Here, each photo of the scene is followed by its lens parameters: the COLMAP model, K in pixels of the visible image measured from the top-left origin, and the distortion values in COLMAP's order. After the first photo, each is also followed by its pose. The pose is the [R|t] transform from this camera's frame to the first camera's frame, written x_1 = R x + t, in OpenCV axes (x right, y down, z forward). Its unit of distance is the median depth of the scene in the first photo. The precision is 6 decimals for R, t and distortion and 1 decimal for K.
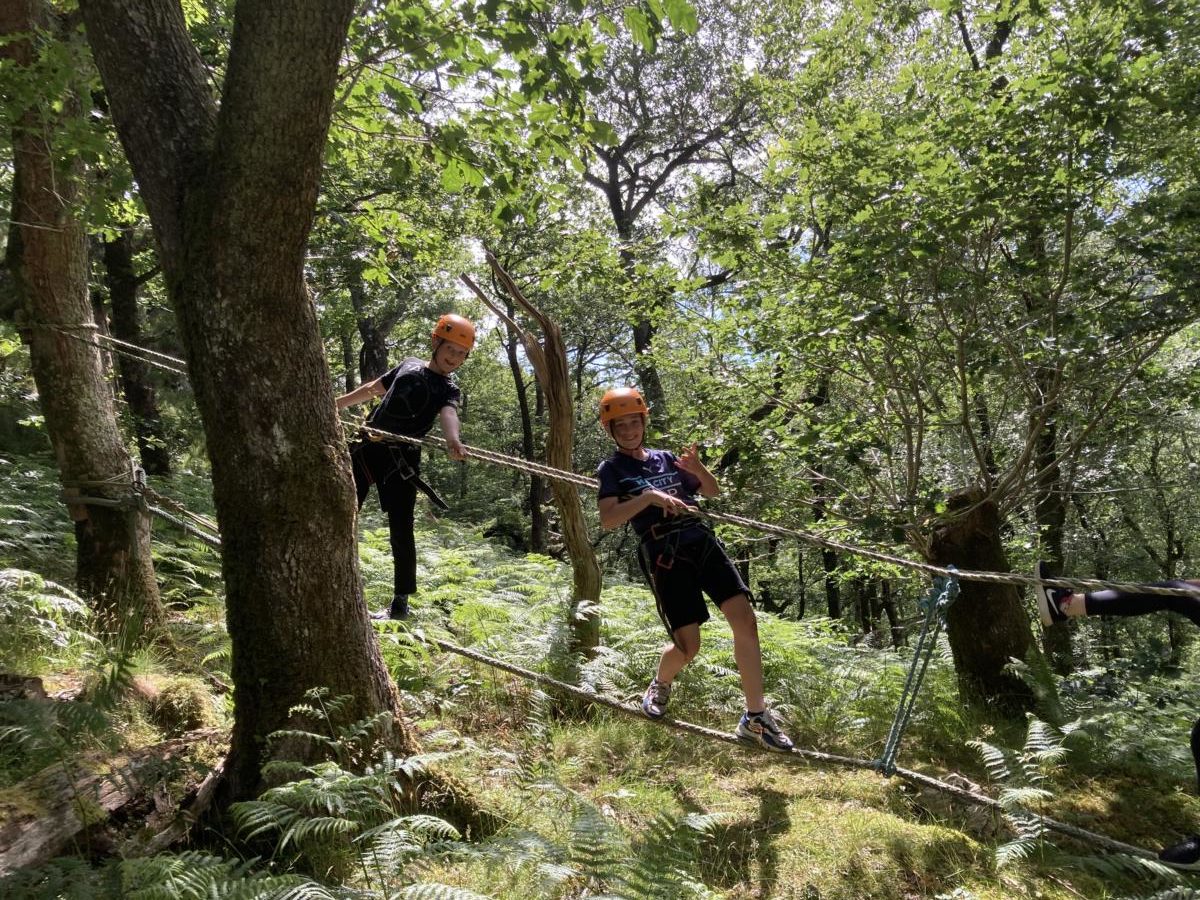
lens RADIAL K [[946.5, 0, 592.6], [0, 946.5, 446.6], [0, 0, 1]] dist [0.003109, -0.000516]
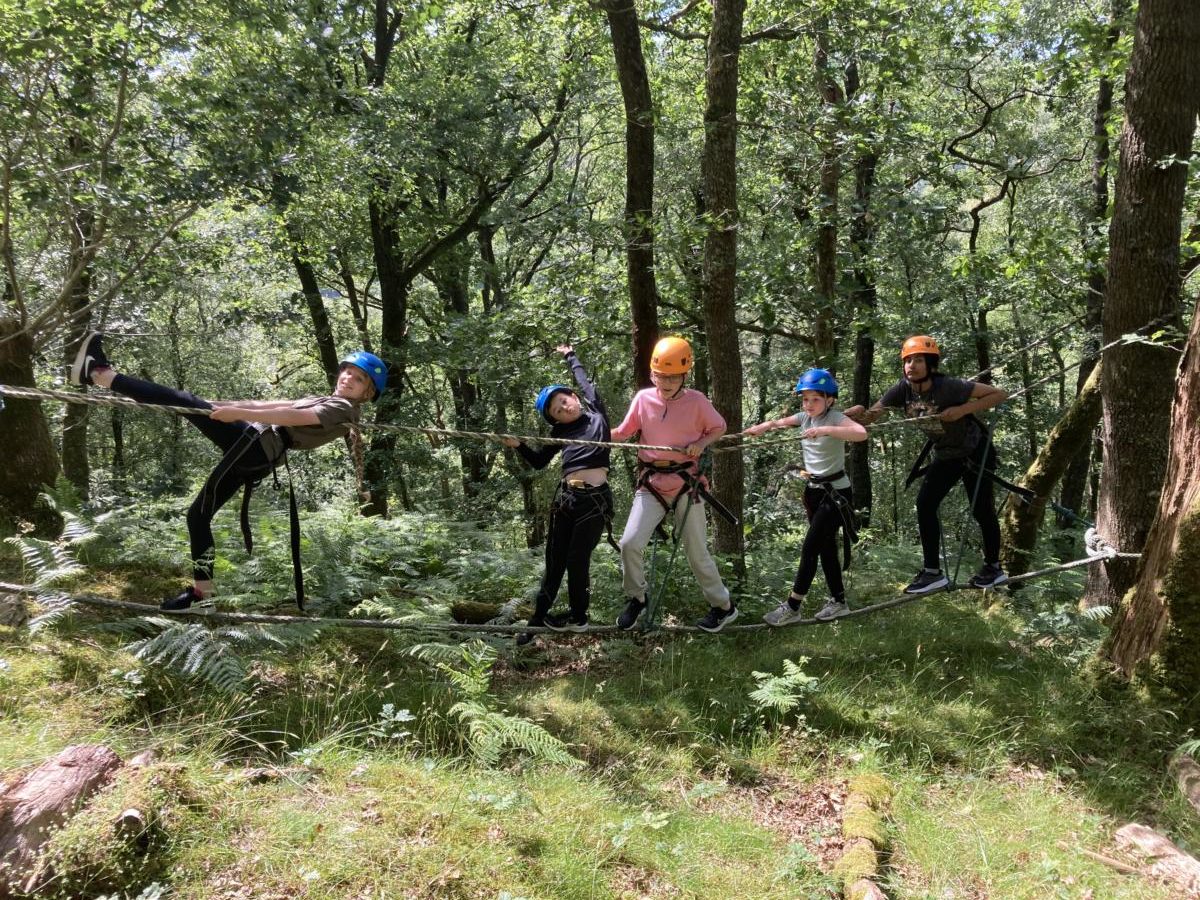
lens RADIAL K [[946.5, 0, 593.9], [0, 946.5, 450.6], [0, 0, 1]] dist [0.003109, -0.000516]
pose [[0.573763, -0.000895, 0.819021, -0.074315], [-0.129229, 0.987374, 0.091610, 0.011552], [-0.808762, -0.158404, 0.566403, -0.106393]]
